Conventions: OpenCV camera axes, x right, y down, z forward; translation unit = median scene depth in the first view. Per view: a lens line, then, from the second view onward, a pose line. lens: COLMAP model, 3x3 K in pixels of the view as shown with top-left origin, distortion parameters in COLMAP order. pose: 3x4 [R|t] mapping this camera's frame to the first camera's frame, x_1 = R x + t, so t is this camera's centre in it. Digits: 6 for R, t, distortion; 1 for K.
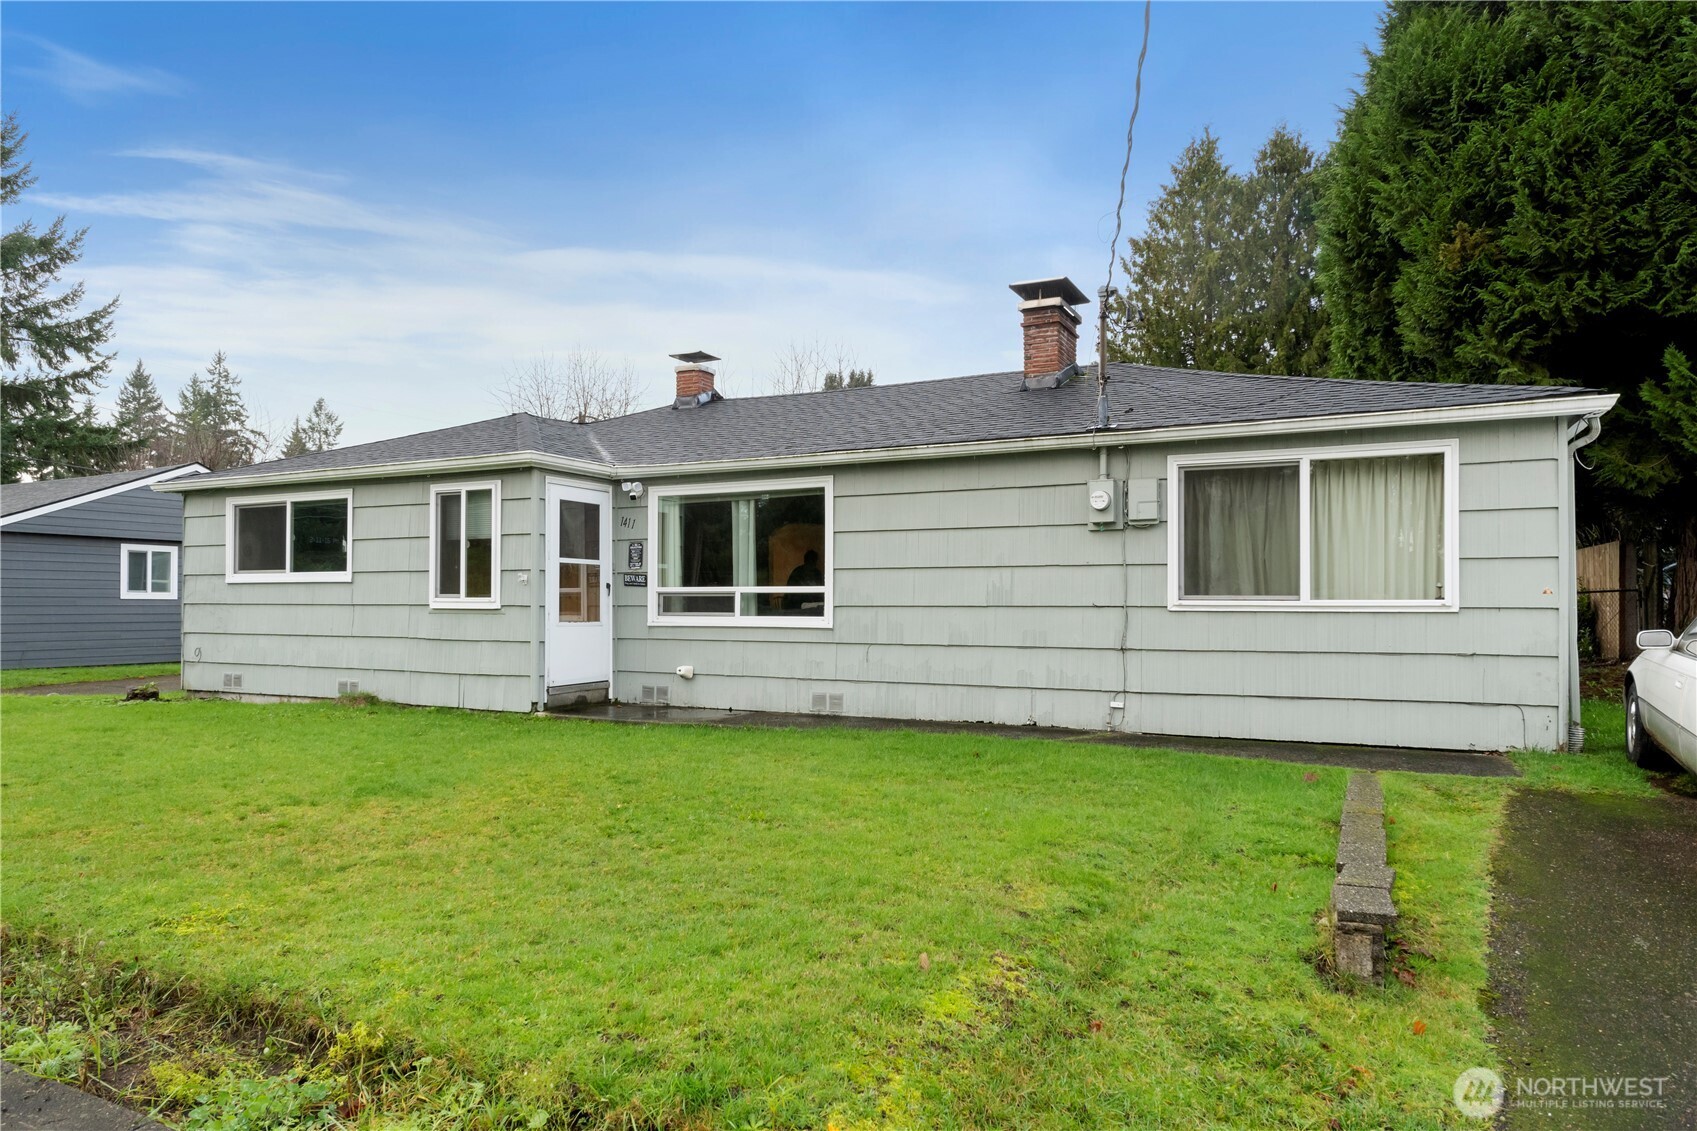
lens RADIAL K [[1125.7, 0, 849.6], [0, 1125.7, 575.0], [0, 0, 1]] dist [0.000750, -0.004495]
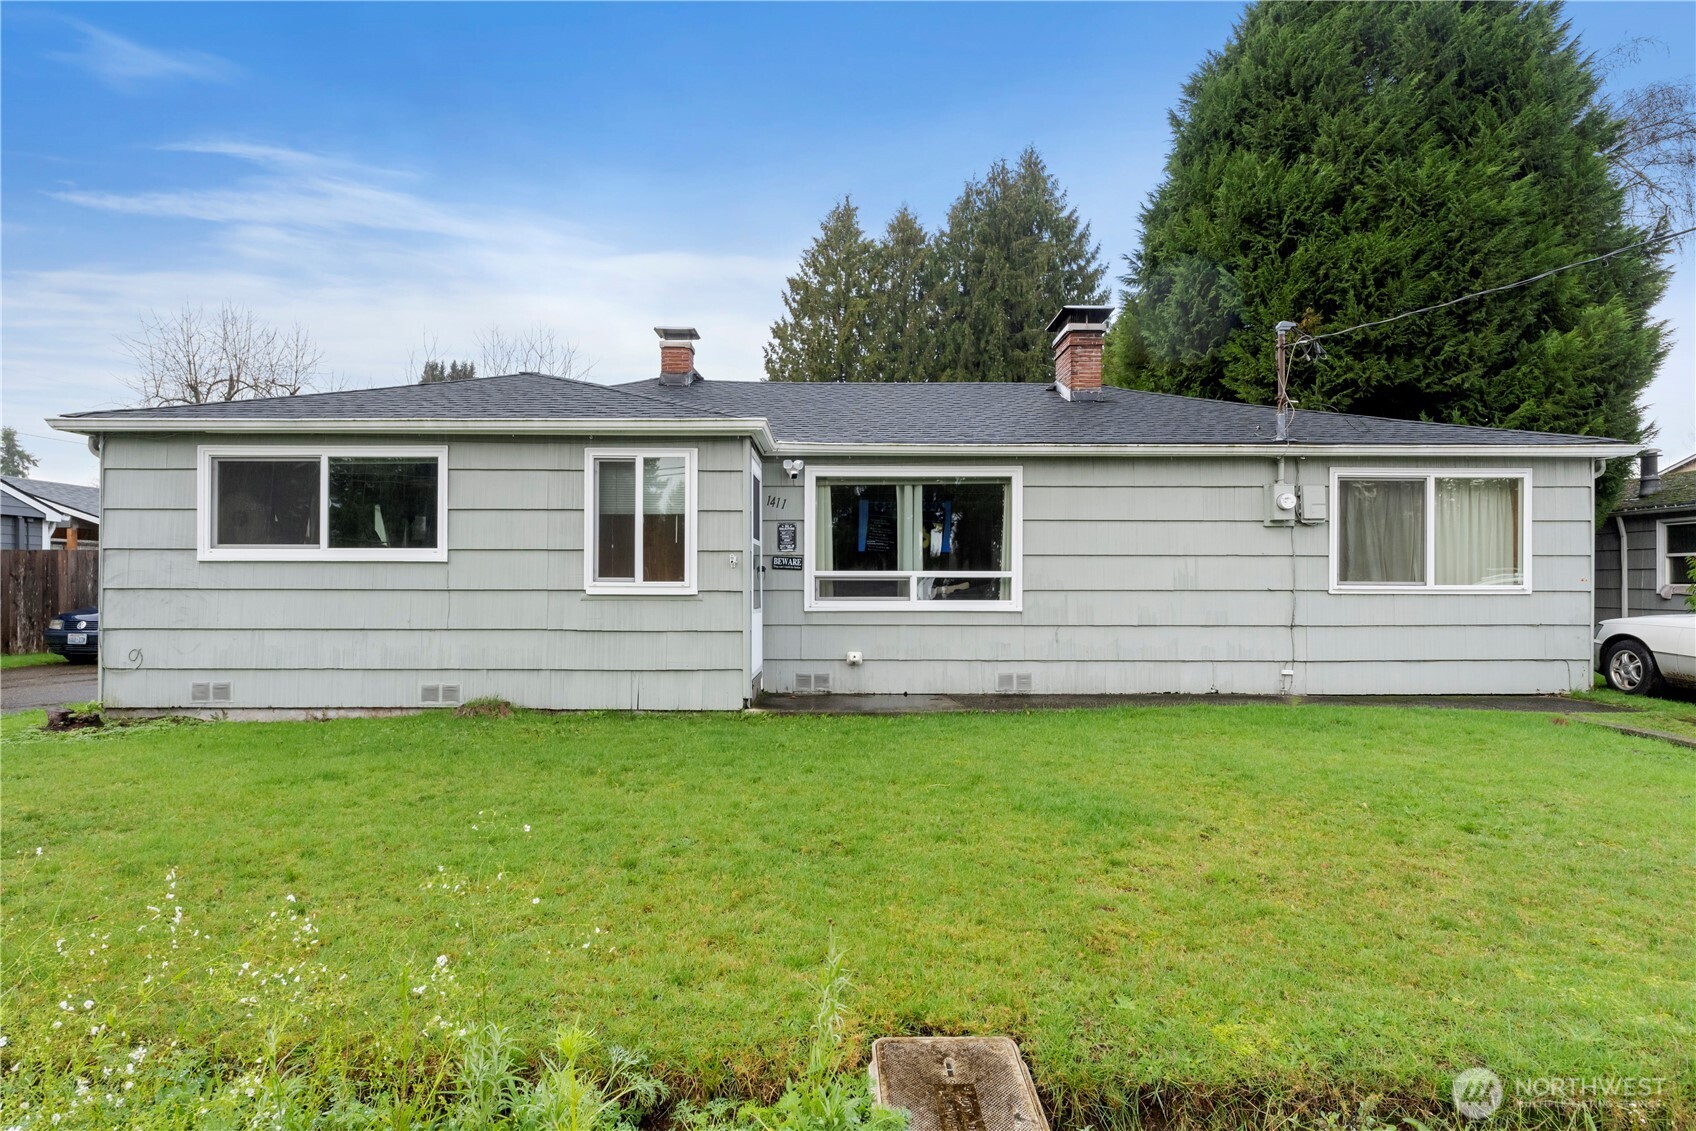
lens RADIAL K [[944.6, 0, 848.0], [0, 944.6, 569.1], [0, 0, 1]] dist [-0.005684, 0.000529]
pose [[0.875568, 0.007338, 0.483040, -0.540372], [-0.012498, 0.999894, 0.007464, 0.002883], [-0.482934, -0.012572, 0.875567, 0.283724]]
